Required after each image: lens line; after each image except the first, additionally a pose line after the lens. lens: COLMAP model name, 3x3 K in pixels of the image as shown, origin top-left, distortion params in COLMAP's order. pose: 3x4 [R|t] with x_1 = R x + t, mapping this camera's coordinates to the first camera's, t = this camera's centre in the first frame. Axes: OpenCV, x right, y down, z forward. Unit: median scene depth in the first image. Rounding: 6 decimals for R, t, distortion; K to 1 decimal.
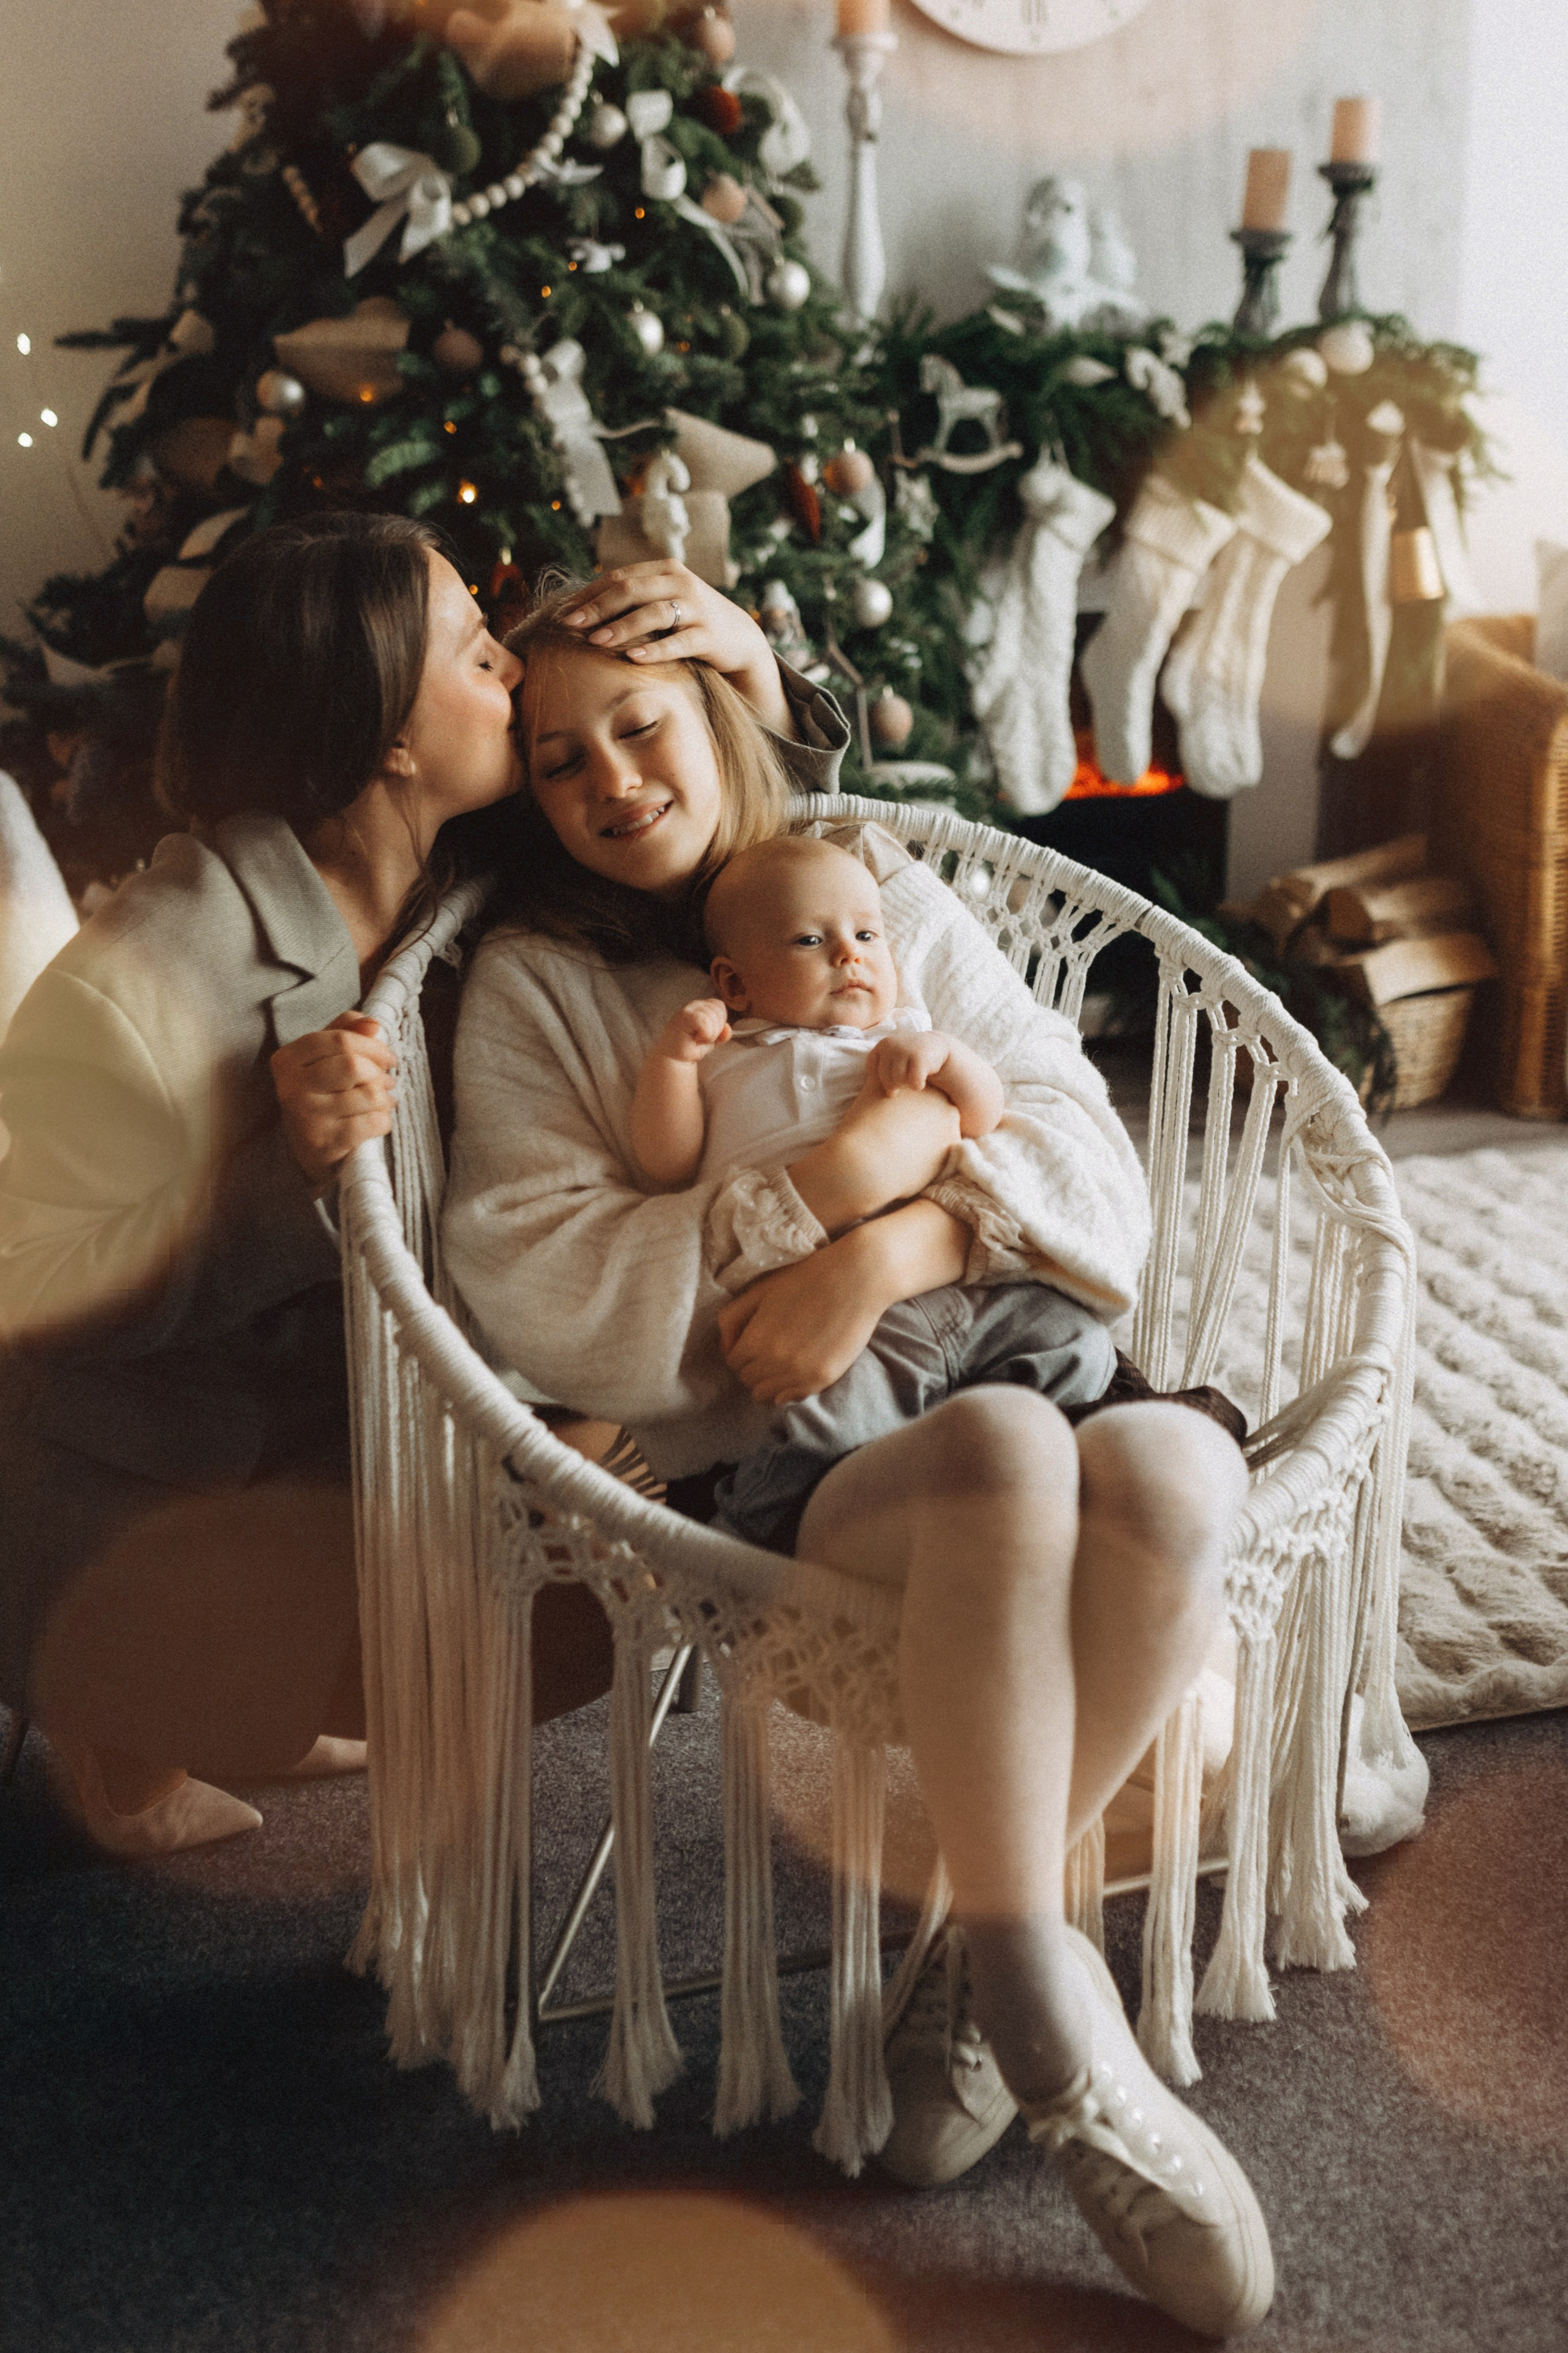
lens RADIAL K [[2692.6, 0, 807.5], [0, 2692.6, 1106.6], [0, 0, 1]] dist [0.004021, 0.000000]
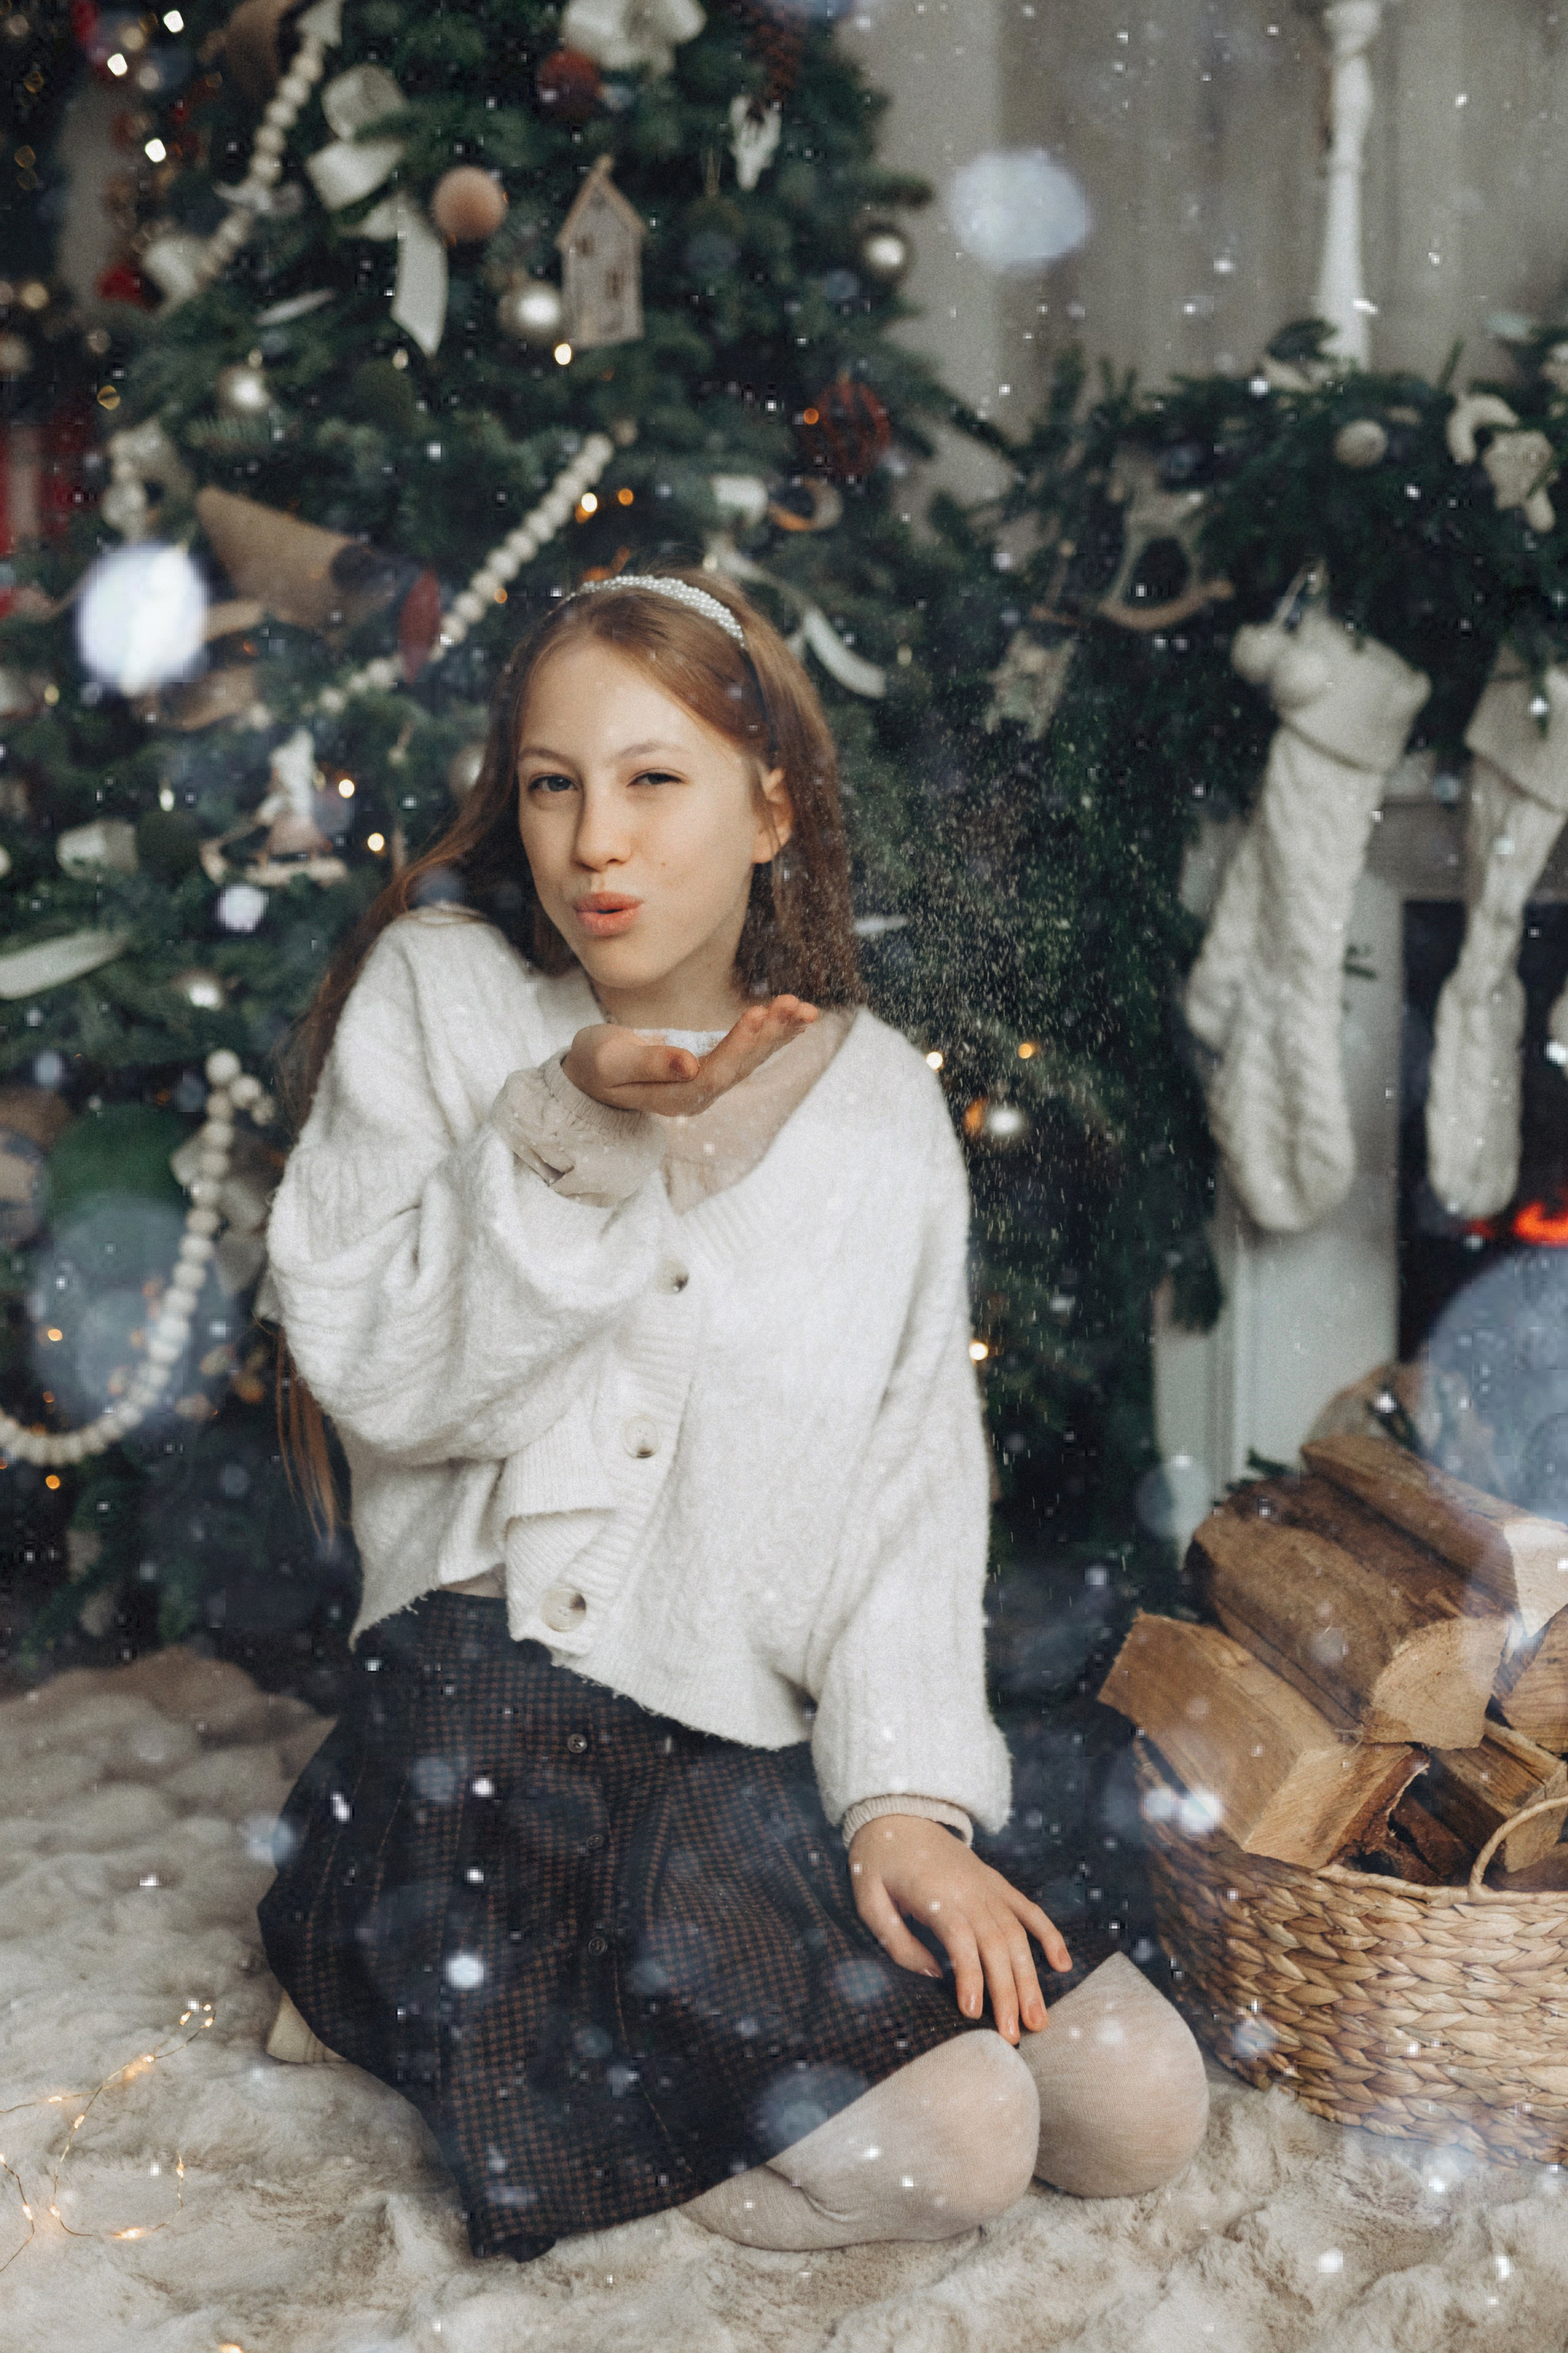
lens RADIAL K [[2614.4, 0, 780.6], [0, 2614.4, 1196.3], [0, 0, 1]] dist [0.023383, 0.000000]
pose [[0.483521, 0.117646, -0.867391, 0.515874], [-0.257373, 0.966232, -0.012418, -0.084669], [0.836640, 0.229247, 0.497472, 0.652318]]
